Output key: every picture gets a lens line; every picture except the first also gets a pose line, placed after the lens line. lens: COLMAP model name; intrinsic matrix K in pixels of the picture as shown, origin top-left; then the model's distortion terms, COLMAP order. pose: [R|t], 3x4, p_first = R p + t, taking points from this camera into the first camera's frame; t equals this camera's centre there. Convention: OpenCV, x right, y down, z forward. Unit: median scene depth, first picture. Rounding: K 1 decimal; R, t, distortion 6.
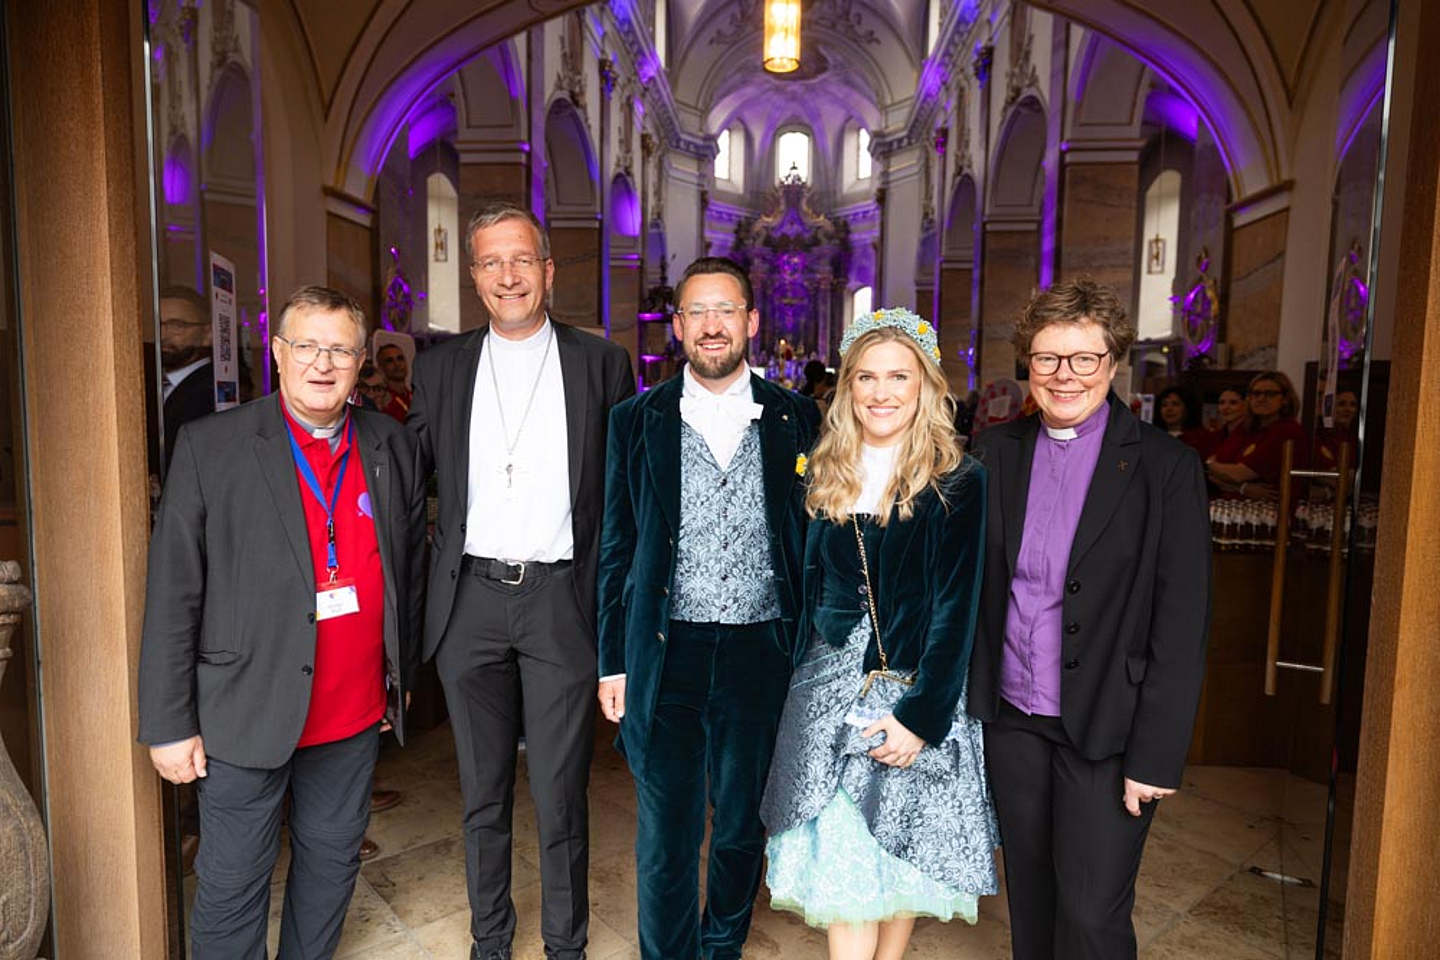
lens RADIAL K [[879.9, 0, 720.2], [0, 879.9, 479.0], [0, 0, 1]] dist [0.010498, 0.002605]
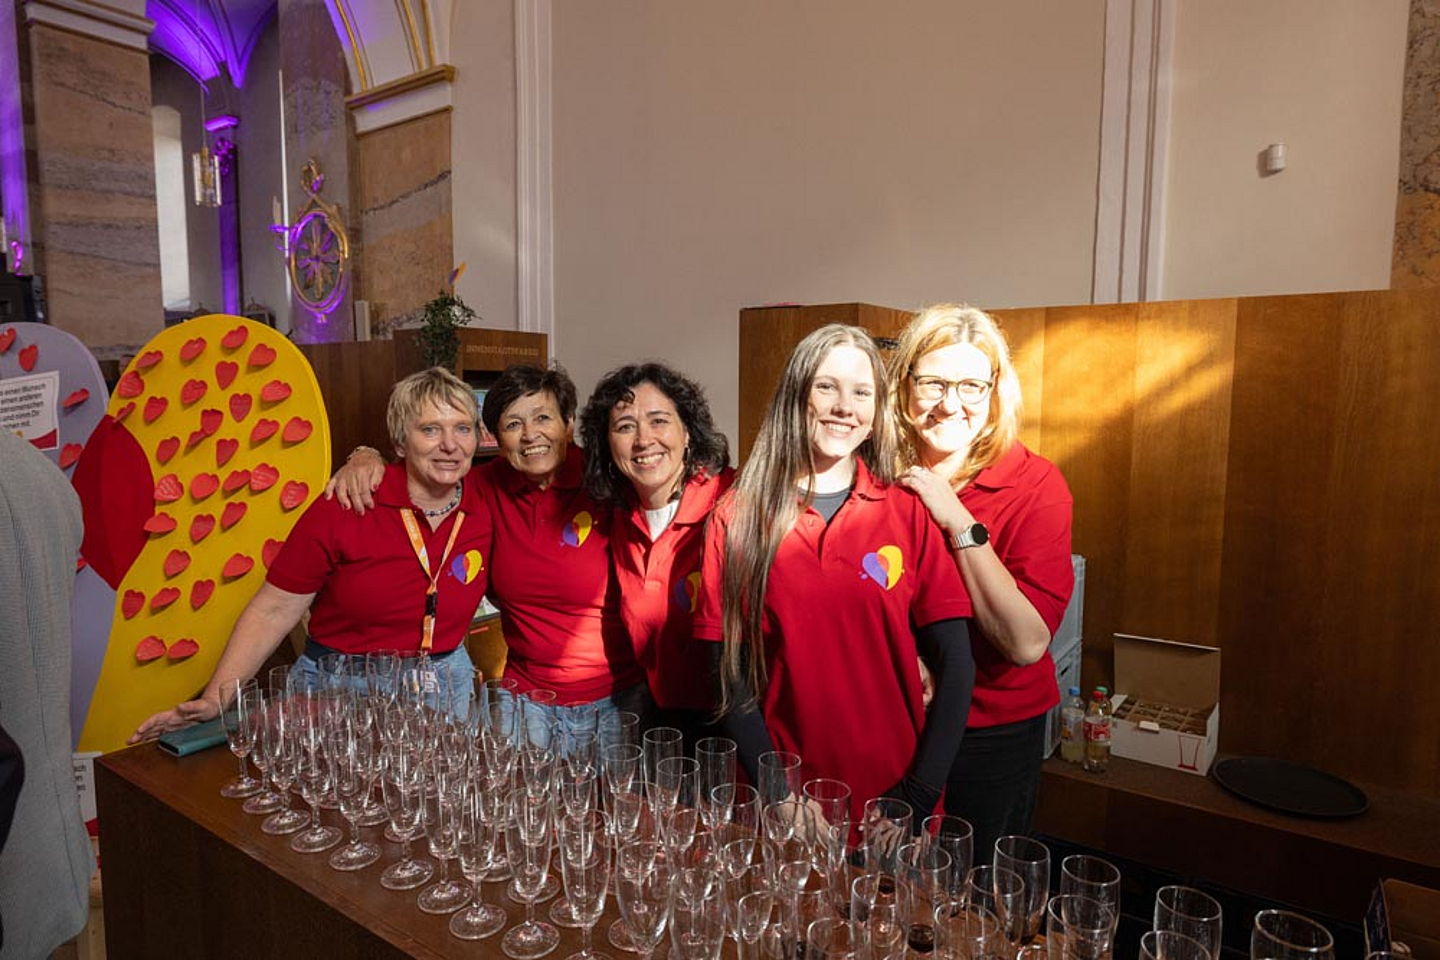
lens RADIAL K [[879.9, 0, 721.4], [0, 879.9, 478.6], [0, 0, 1]] dist [0.010498, 0.002605]
pose [[0.518032, -0.100748, 0.849407, 0.113894], [0.083630, 0.994247, 0.066924, -0.037590], [-0.851263, 0.036368, 0.523477, 0.407562]]
